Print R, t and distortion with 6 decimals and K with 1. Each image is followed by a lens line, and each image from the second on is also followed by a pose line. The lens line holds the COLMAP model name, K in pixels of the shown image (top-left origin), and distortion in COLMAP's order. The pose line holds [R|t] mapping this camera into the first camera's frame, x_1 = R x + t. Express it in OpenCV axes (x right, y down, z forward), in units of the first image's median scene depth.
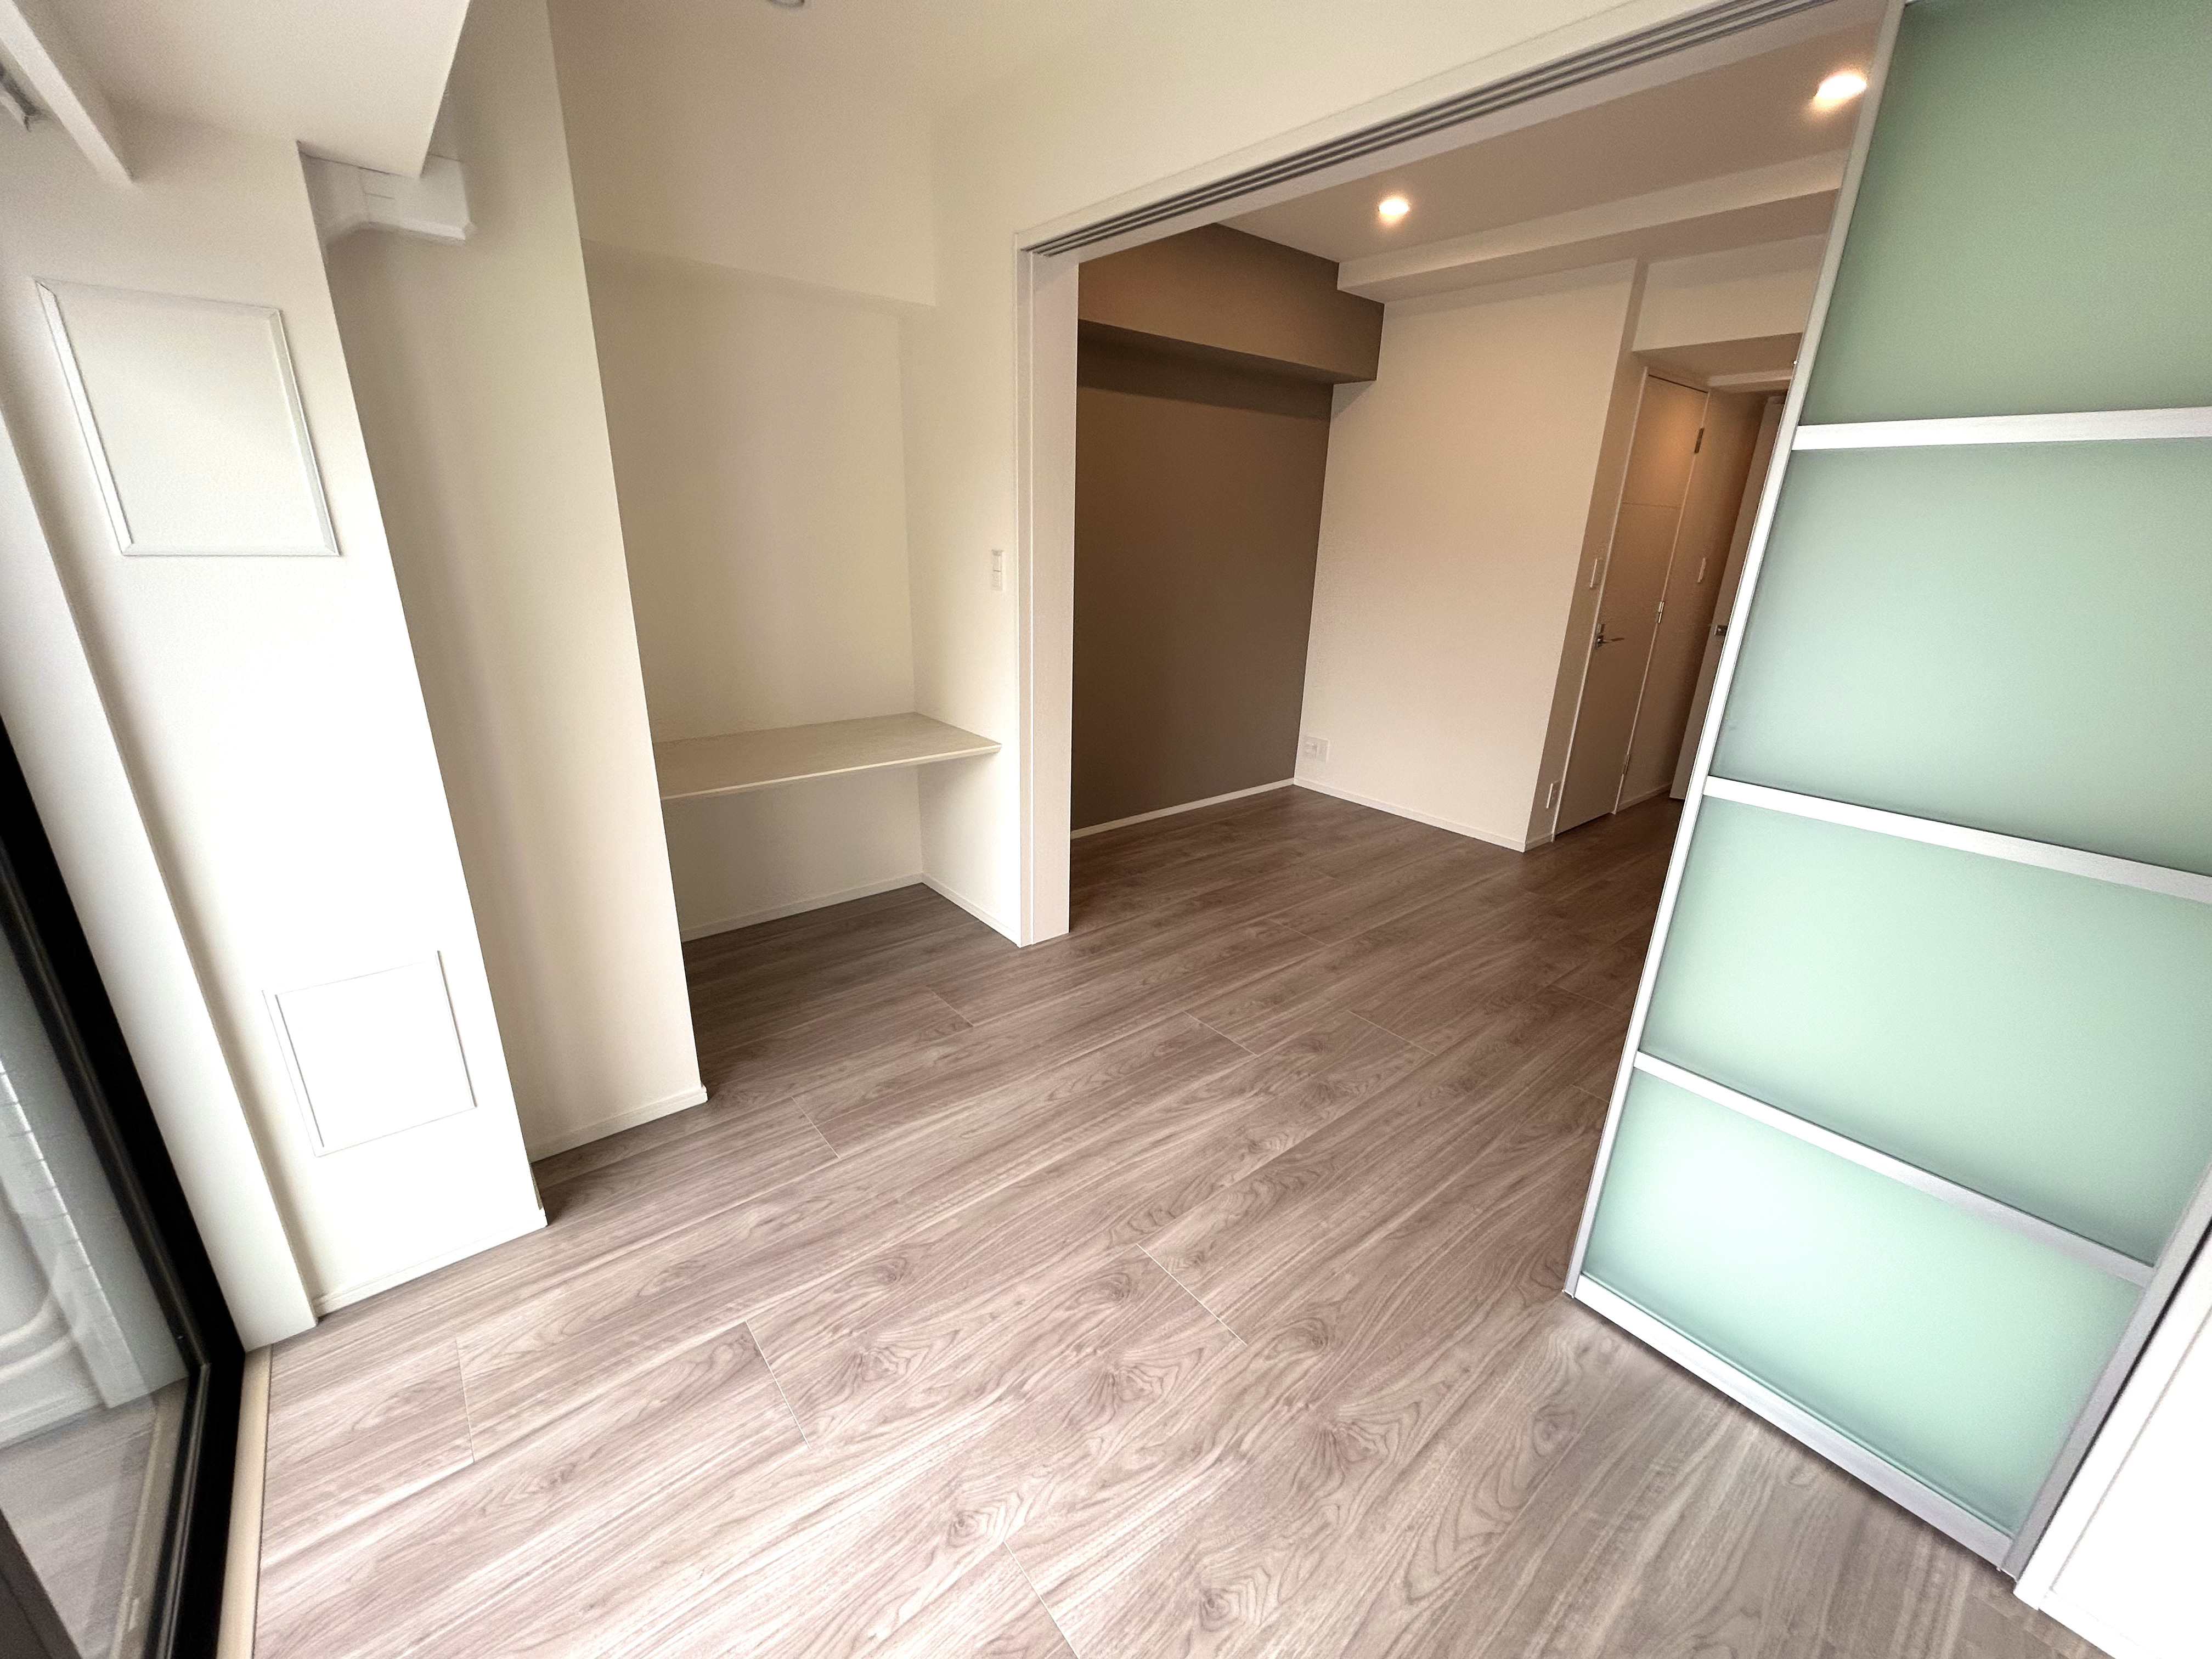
lens RADIAL K [[888.9, 0, 1102.8], [0, 888.9, 828.4], [0, 0, 1]] dist [0.000214, -0.000108]
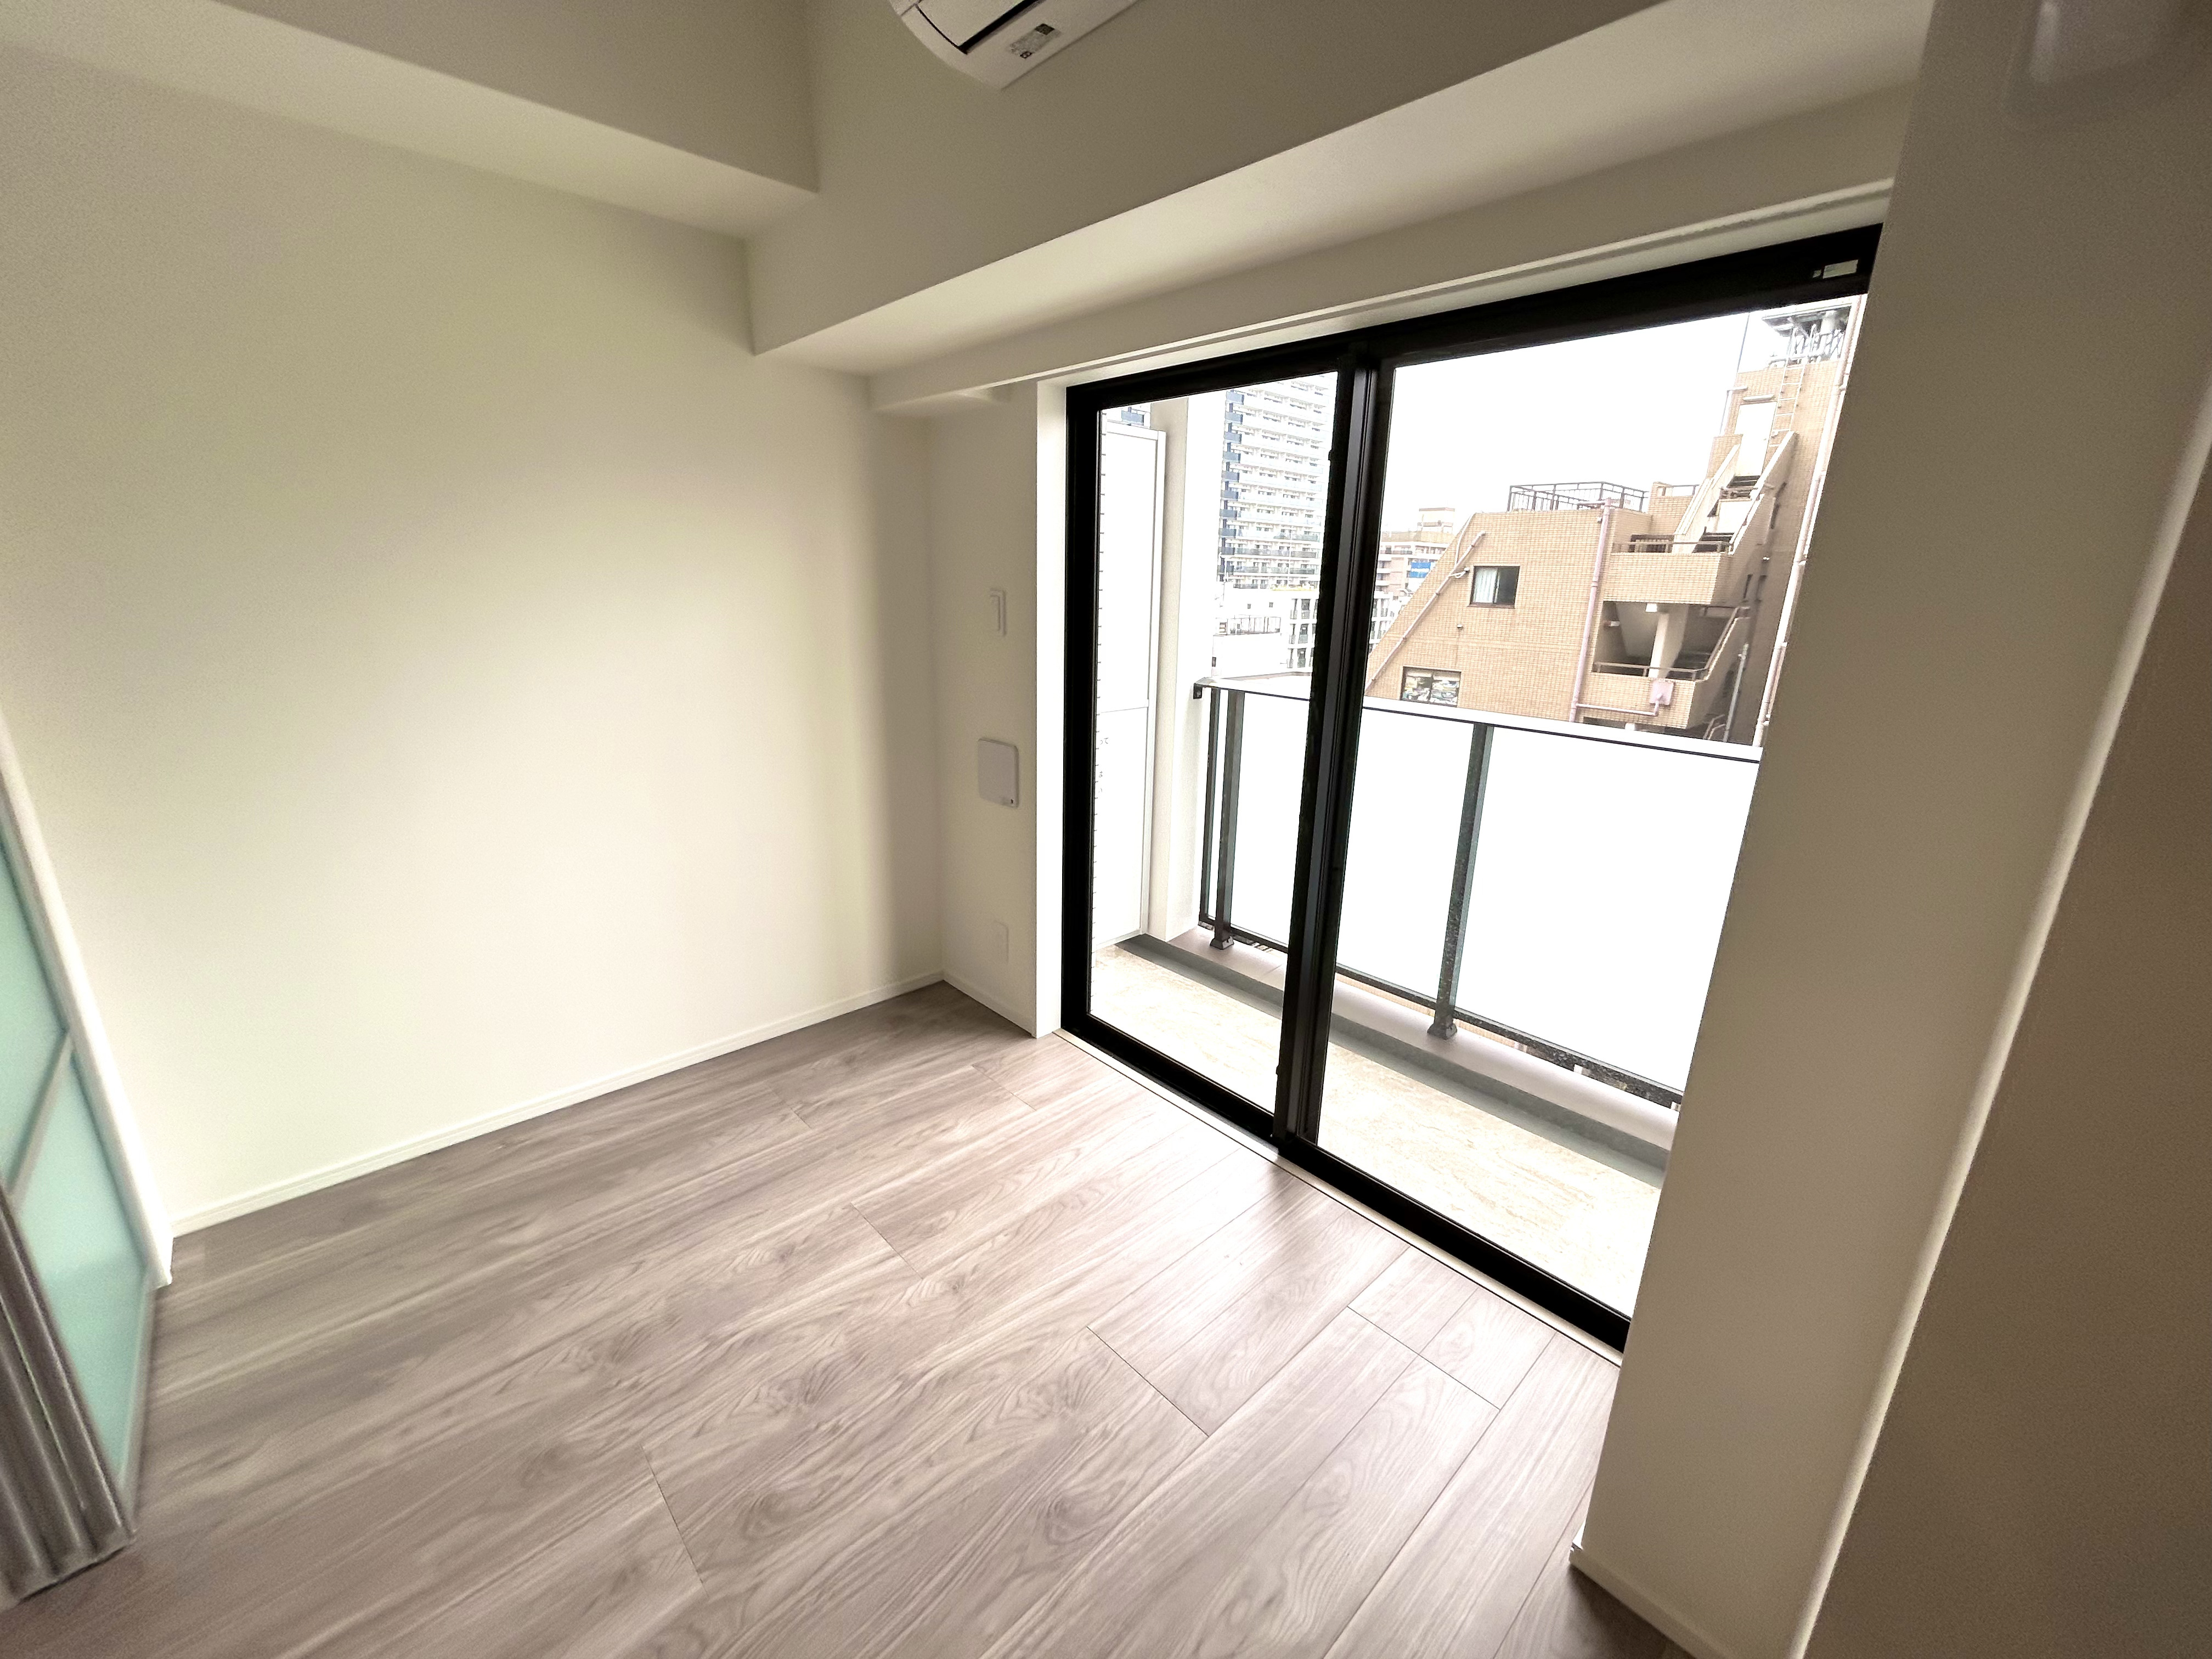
lens RADIAL K [[888.9, 0, 1105.2], [0, 888.9, 829.4], [0, 0, 1]] dist [0.000214, -0.000108]
pose [[-0.996624, -0.029119, -0.076765, -0.226914], [-0.067930, 0.817586, 0.571785, -0.484754], [0.046112, 0.575070, -0.816804, 1.477610]]
